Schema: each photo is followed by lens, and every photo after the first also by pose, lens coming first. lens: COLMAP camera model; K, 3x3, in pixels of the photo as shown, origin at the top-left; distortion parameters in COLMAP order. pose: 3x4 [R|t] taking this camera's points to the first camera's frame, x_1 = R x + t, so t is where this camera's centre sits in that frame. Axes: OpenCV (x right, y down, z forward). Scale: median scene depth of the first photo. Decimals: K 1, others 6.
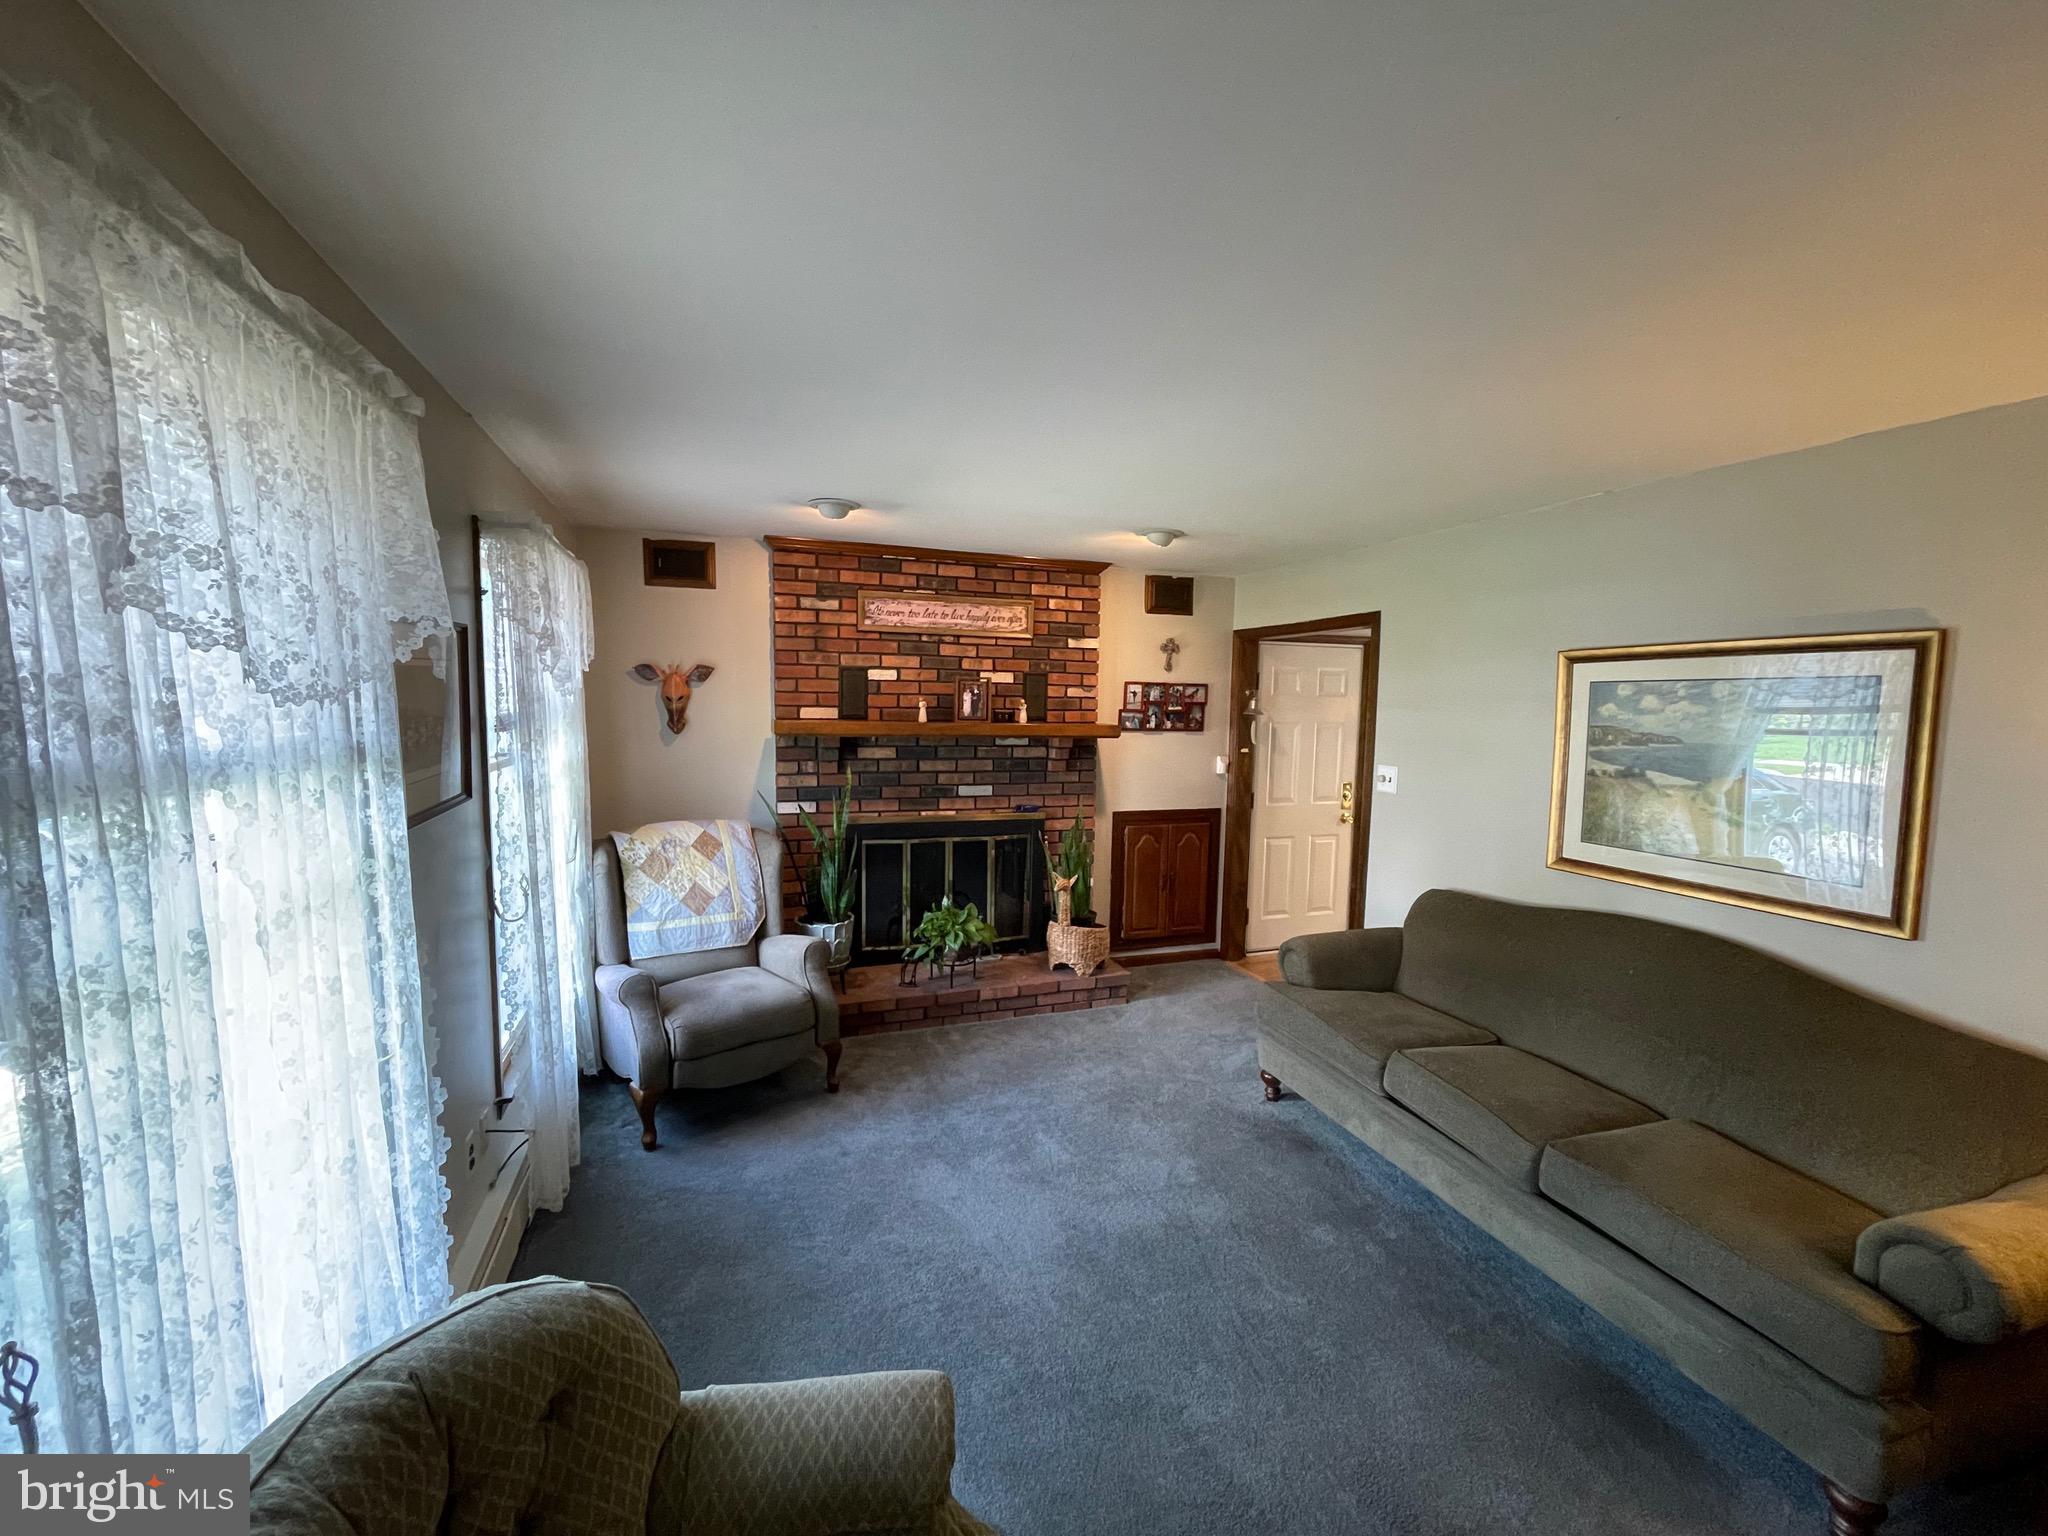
lens RADIAL K [[830.4, 0, 1020.4], [0, 830.4, 771.0], [0, 0, 1]] dist [-0.000894, -0.000178]
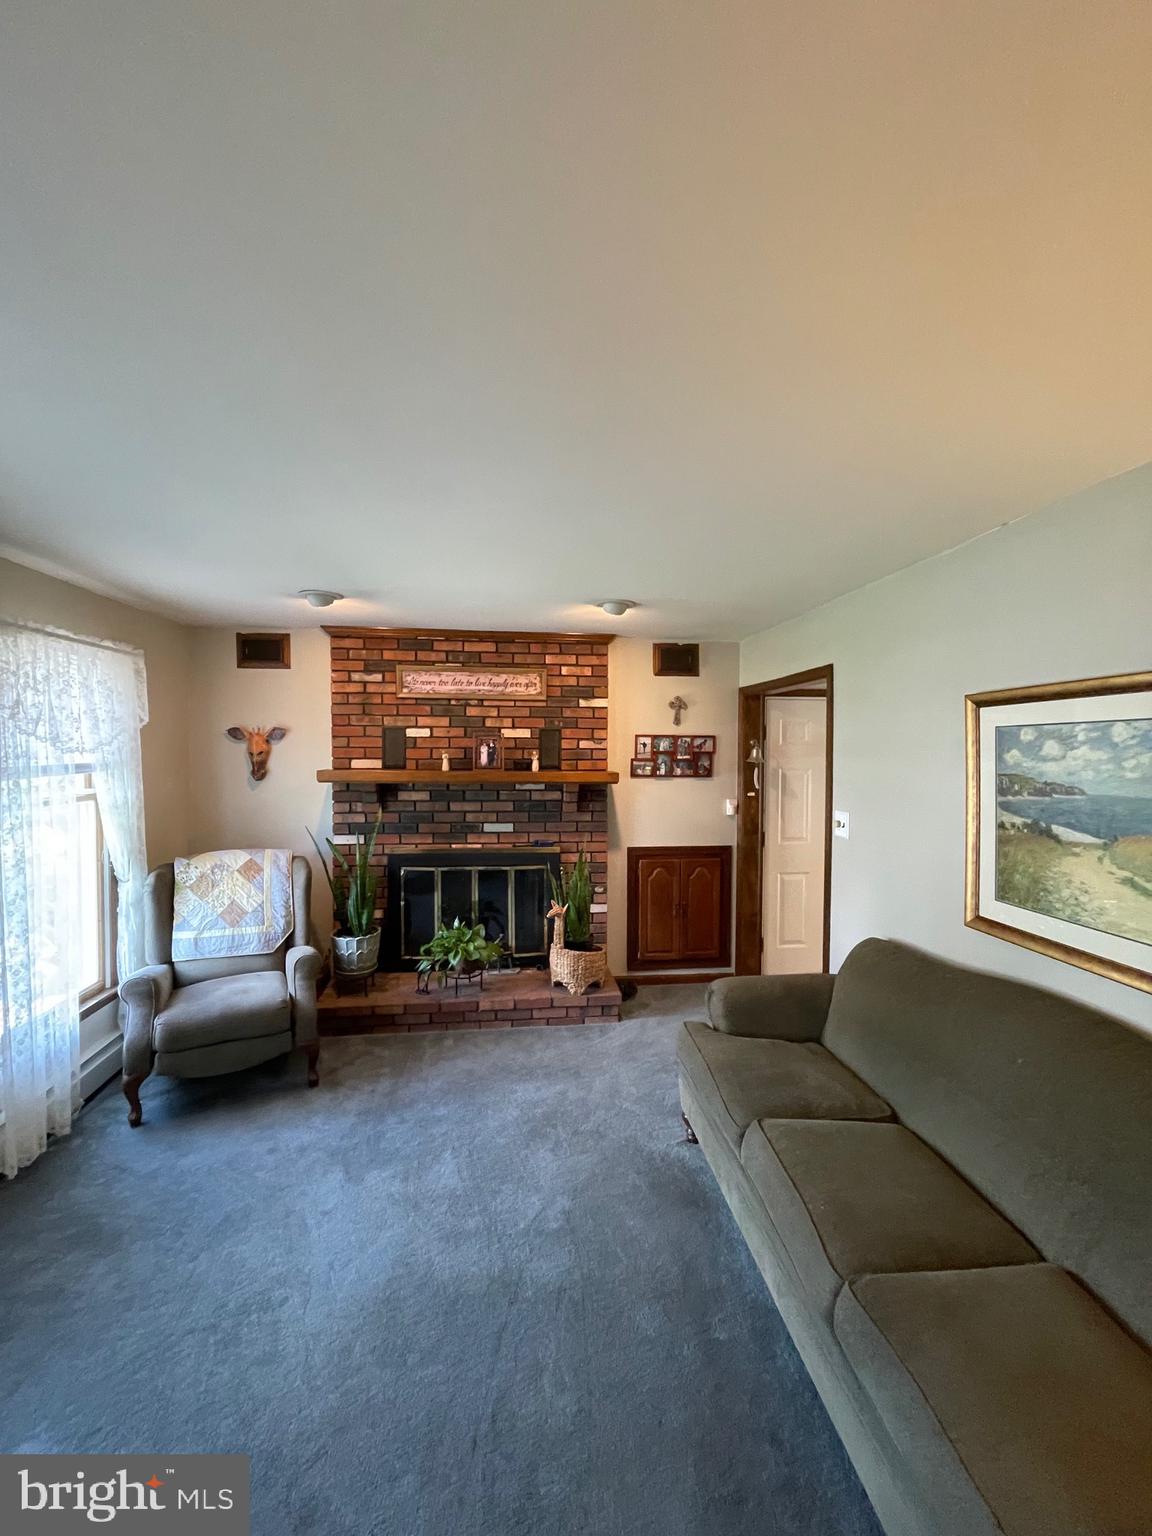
lens RADIAL K [[622.8, 0, 572.6], [0, 622.8, 762.9], [0, 0, 1]] dist [-0.000894, -0.000178]
pose [[0.975409, -0.006987, -0.220290, 0.267386], [-0.007472, 0.997875, -0.064733, -0.013041], [0.220275, 0.064787, 0.973284, 0.156855]]
